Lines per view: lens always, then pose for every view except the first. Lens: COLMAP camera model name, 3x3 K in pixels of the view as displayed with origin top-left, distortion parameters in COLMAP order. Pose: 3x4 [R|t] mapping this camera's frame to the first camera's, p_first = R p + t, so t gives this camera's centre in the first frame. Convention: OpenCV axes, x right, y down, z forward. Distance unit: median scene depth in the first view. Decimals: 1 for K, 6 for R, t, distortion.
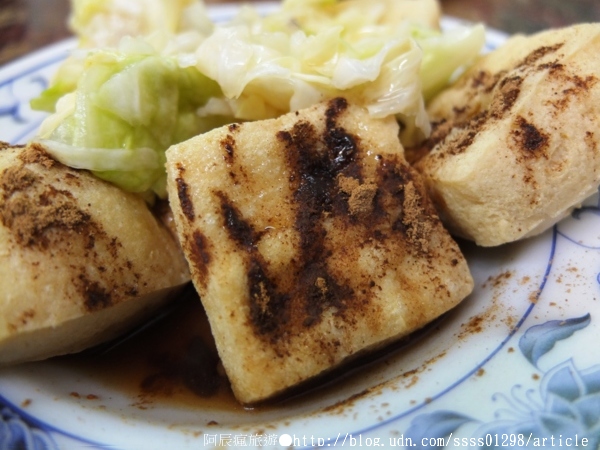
lens RADIAL K [[463.5, 0, 286.7], [0, 463.5, 224.4], [0, 0, 1]] dist [-0.068085, 0.004804]
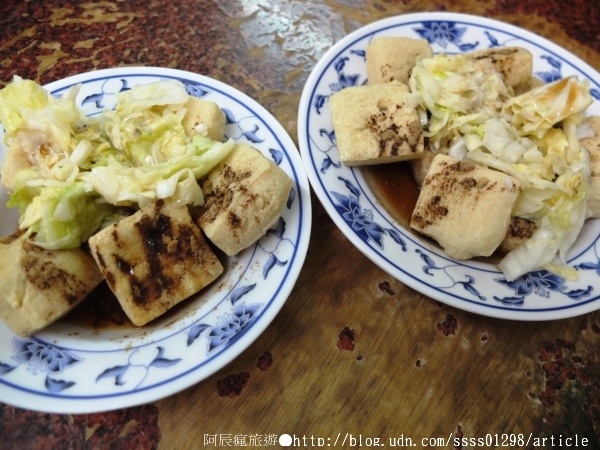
lens RADIAL K [[463.5, 0, 286.7], [0, 463.5, 224.4], [0, 0, 1]] dist [-0.068085, 0.004804]
pose [[0.971777, -0.116619, 0.205059, 0.272311], [0.049807, 0.951094, 0.304861, -0.929865], [-0.230583, -0.286044, 0.930059, -1.489397]]
